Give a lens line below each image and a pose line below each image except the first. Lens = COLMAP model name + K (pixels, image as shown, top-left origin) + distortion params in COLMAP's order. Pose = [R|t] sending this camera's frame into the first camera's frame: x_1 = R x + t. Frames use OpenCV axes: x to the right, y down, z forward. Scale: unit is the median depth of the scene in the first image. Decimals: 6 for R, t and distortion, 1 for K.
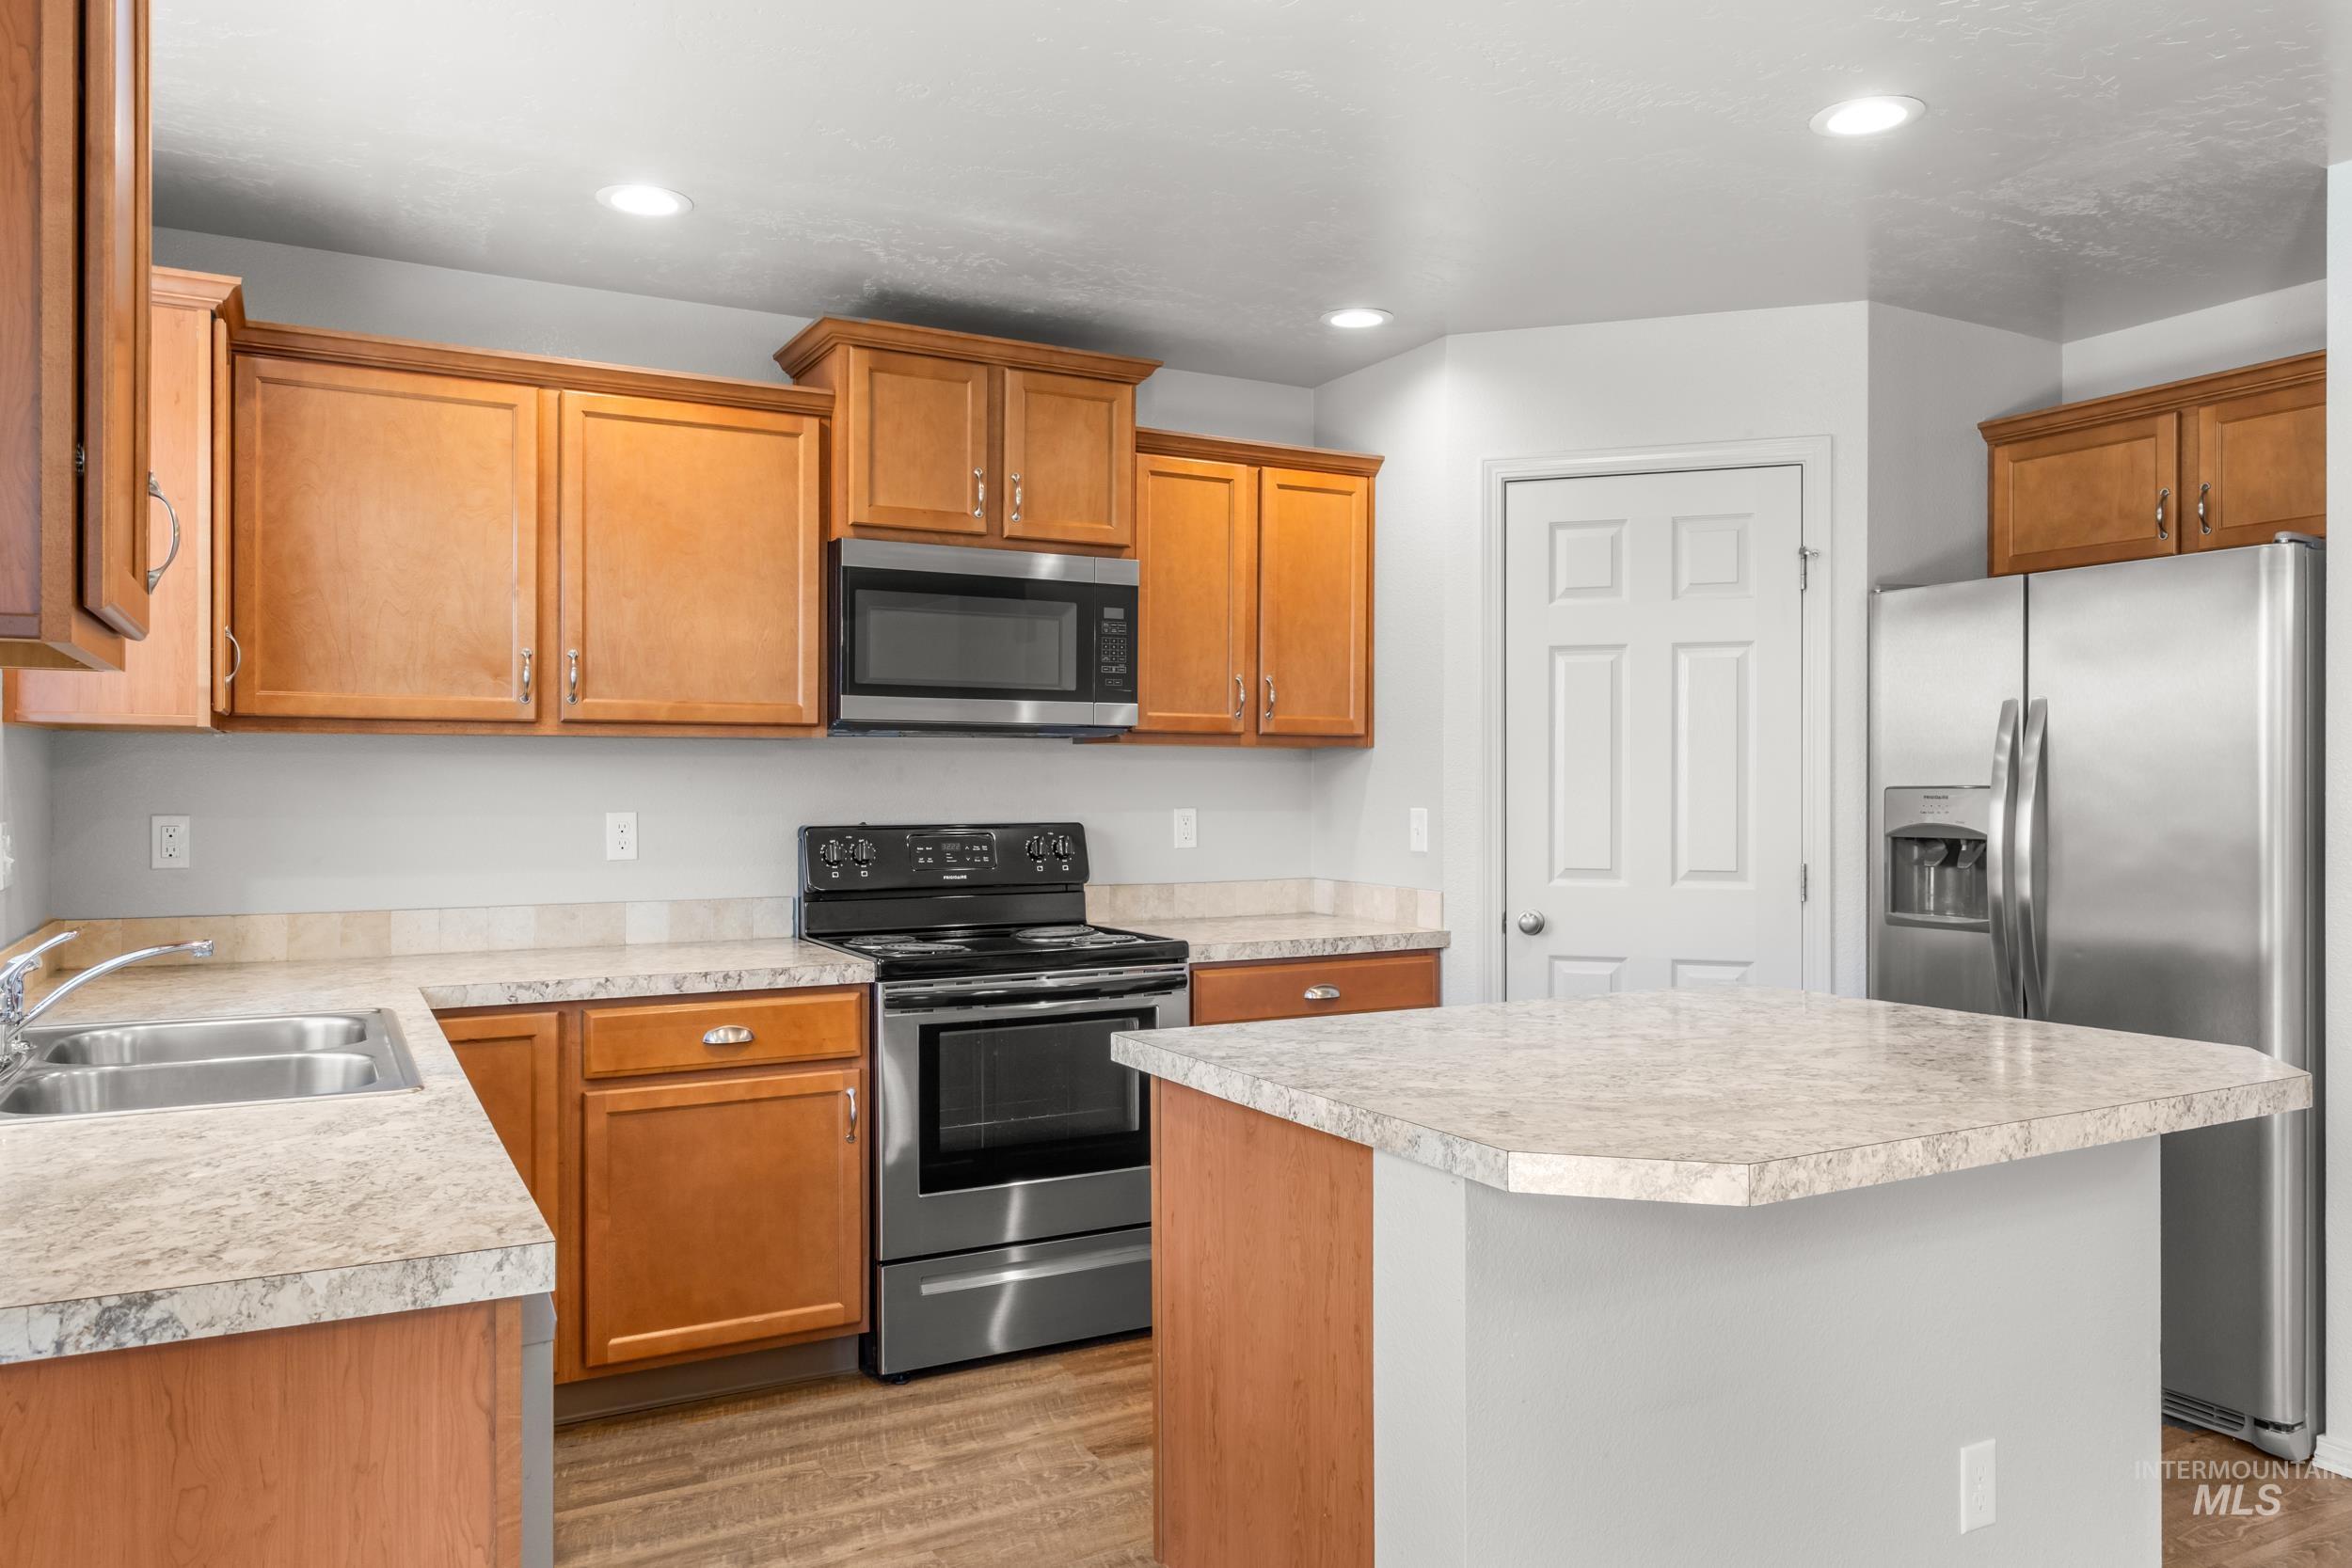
lens RADIAL K [[1606.4, 0, 1166.1], [0, 1606.4, 791.3], [0, 0, 1]] dist [-0.006148, 0.008714]
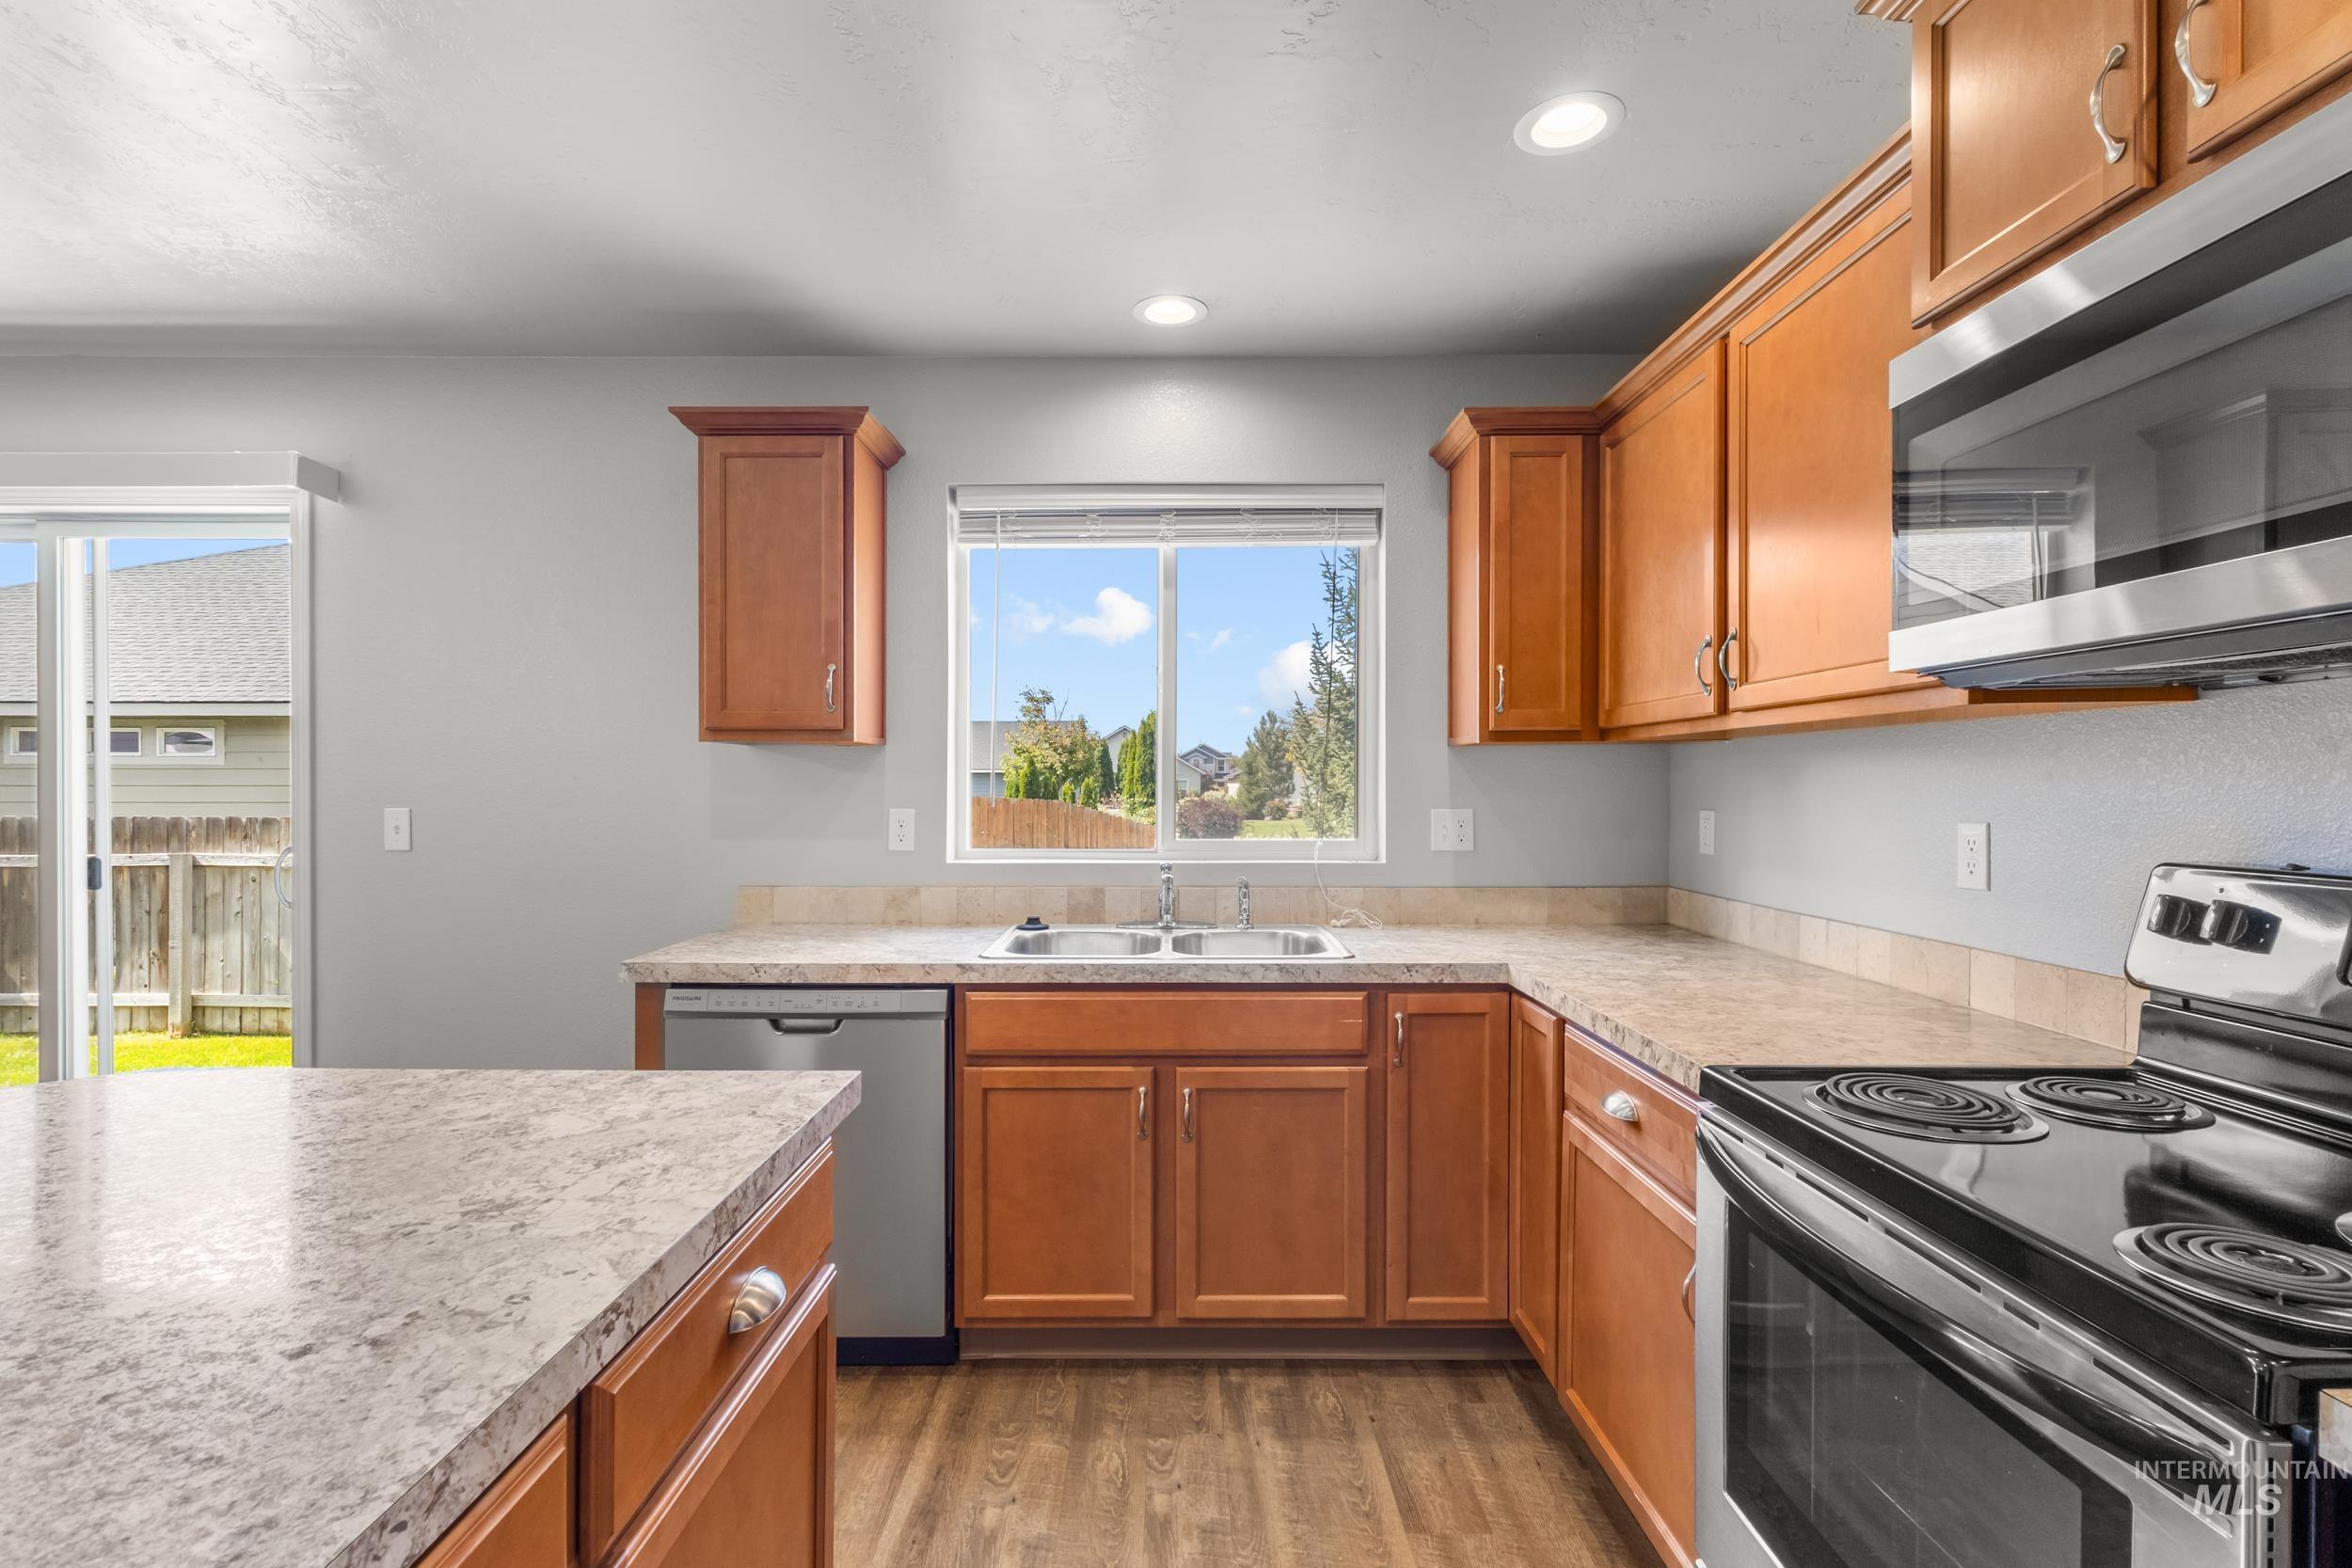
lens RADIAL K [[1094.5, 0, 1170.0], [0, 1094.5, 801.8], [0, 0, 1]] dist [0.002700, -0.000427]
pose [[-0.471171, 0.013312, -0.881942, 0.260990], [-0.002909, 0.999857, 0.016647, -0.003609], [0.882037, 0.010409, -0.471065, 0.915775]]
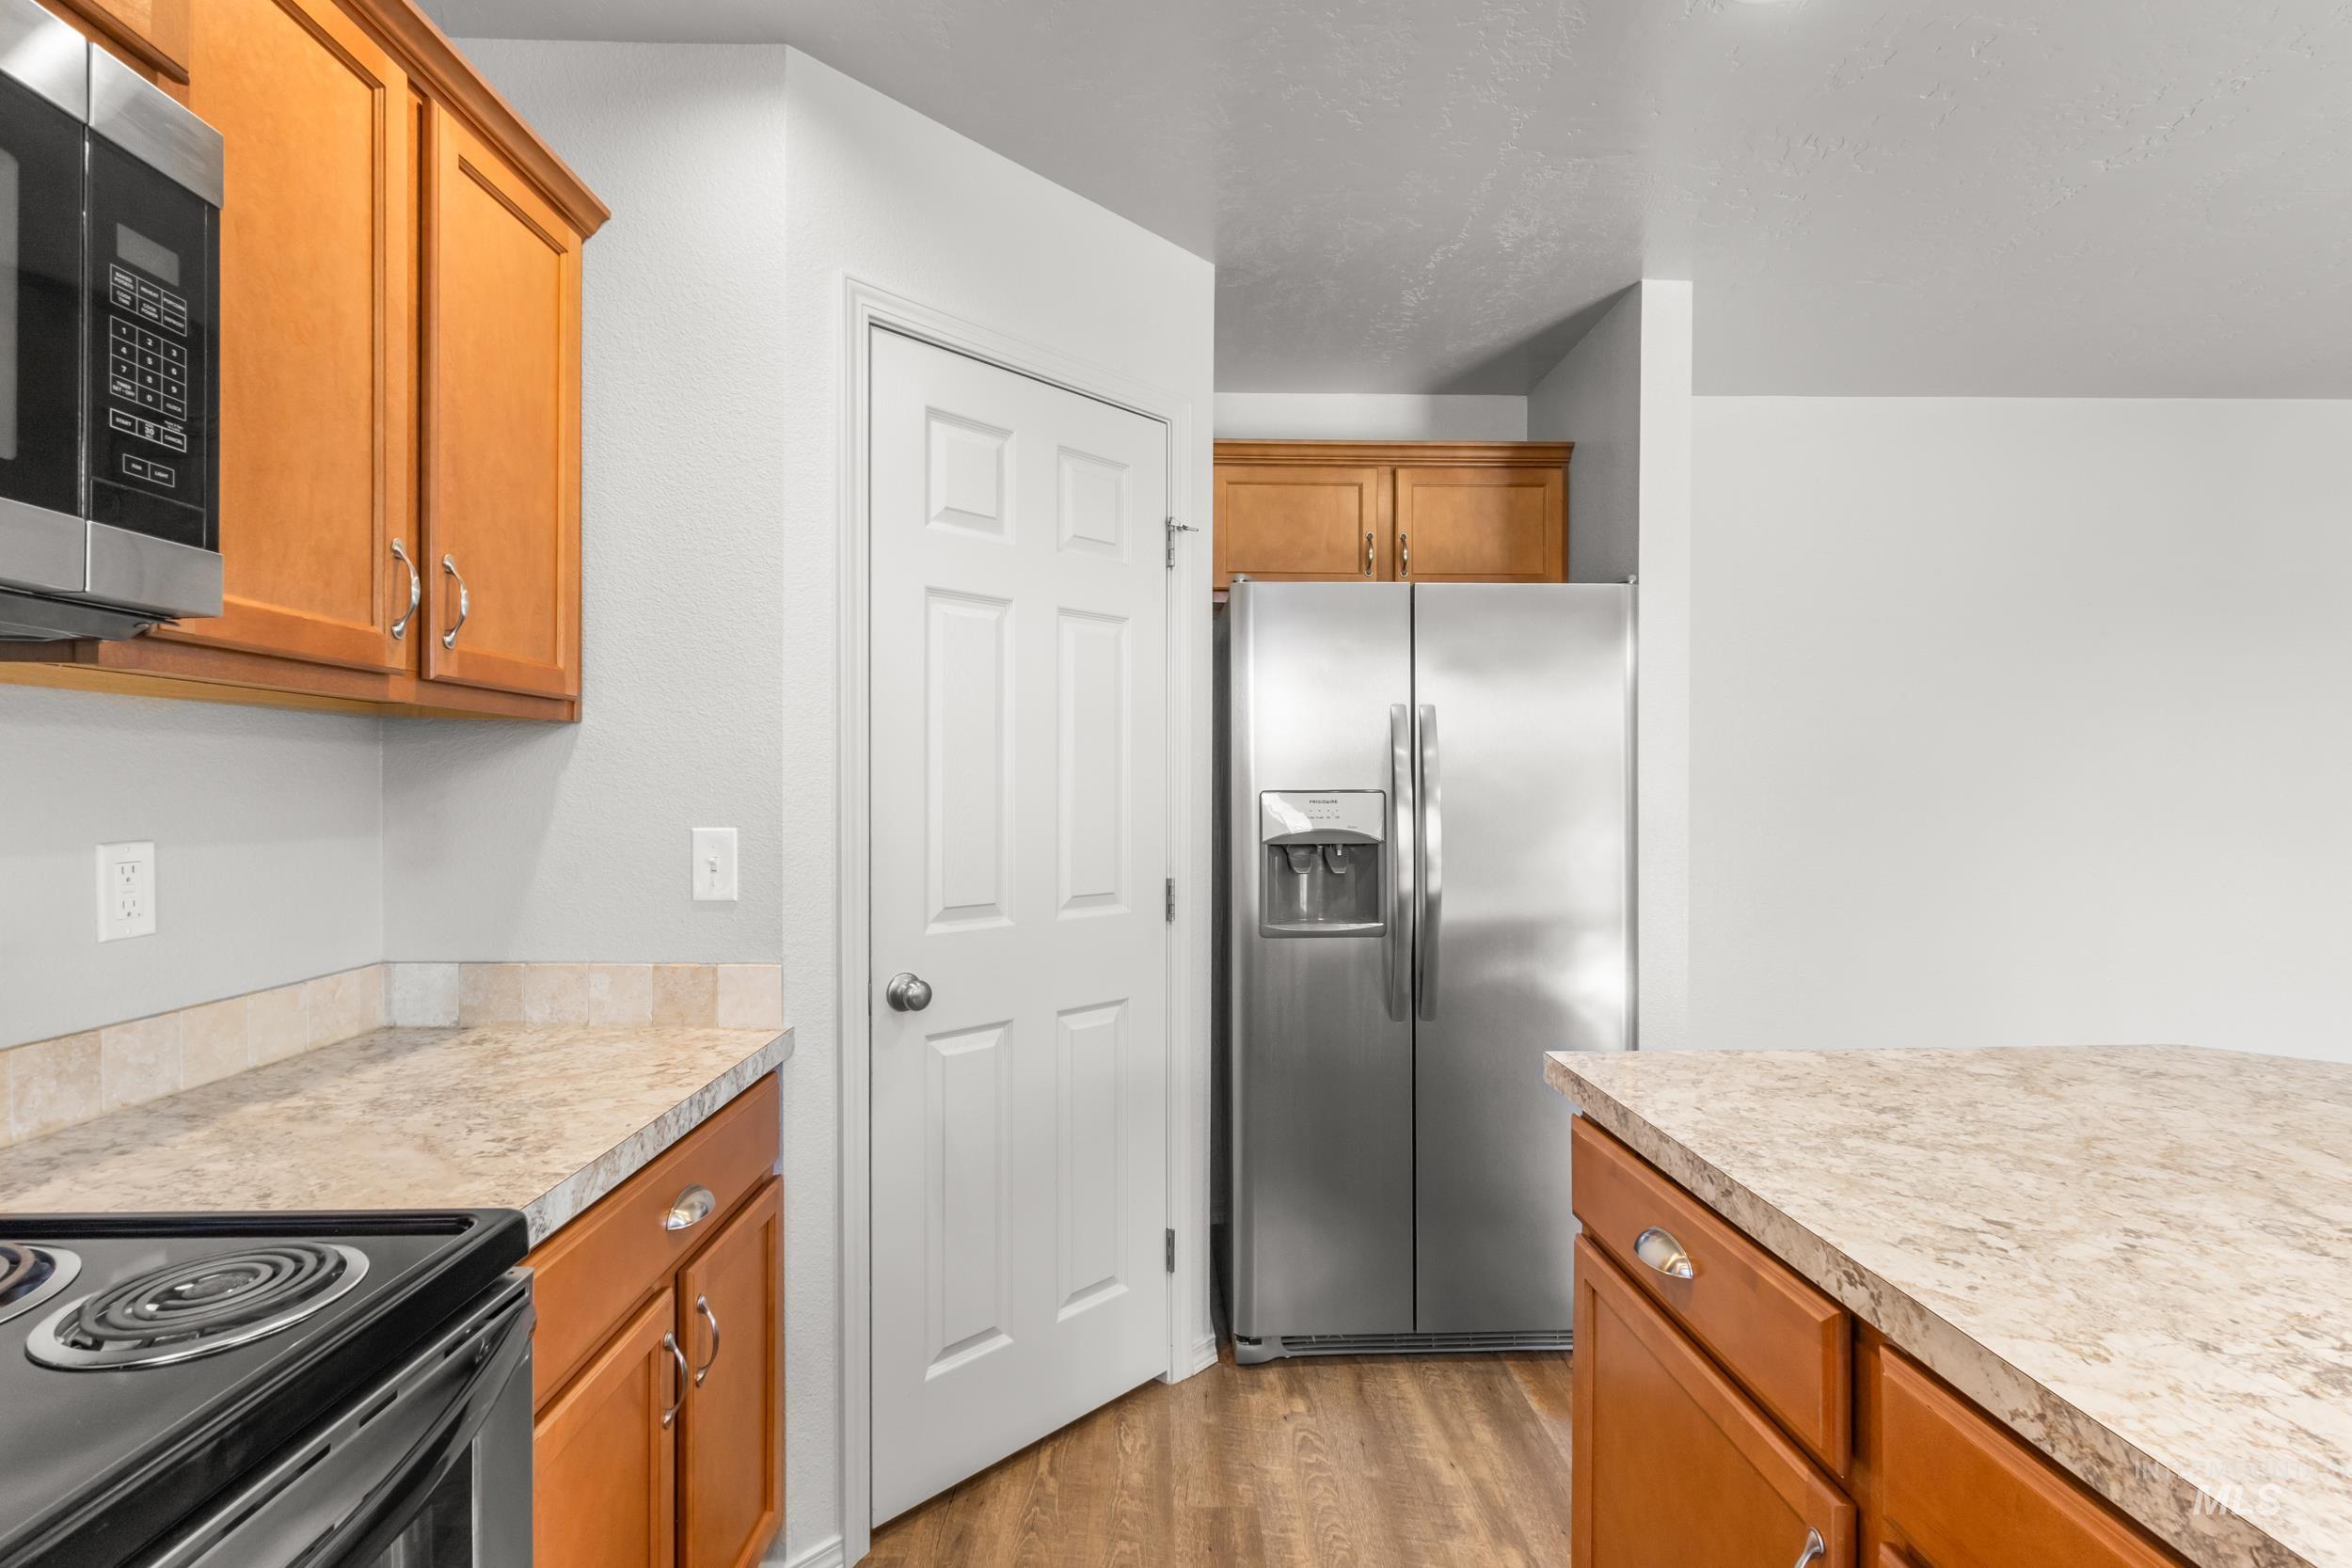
lens RADIAL K [[1094.5, 0, 1170.5], [0, 1094.5, 799.4], [0, 0, 1]] dist [0.002700, -0.000427]
pose [[0.449152, -0.008654, 0.893414, -0.144019], [0.003752, 0.999963, 0.007800, -0.002651], [-0.893448, -0.000151, 0.449168, 0.747115]]
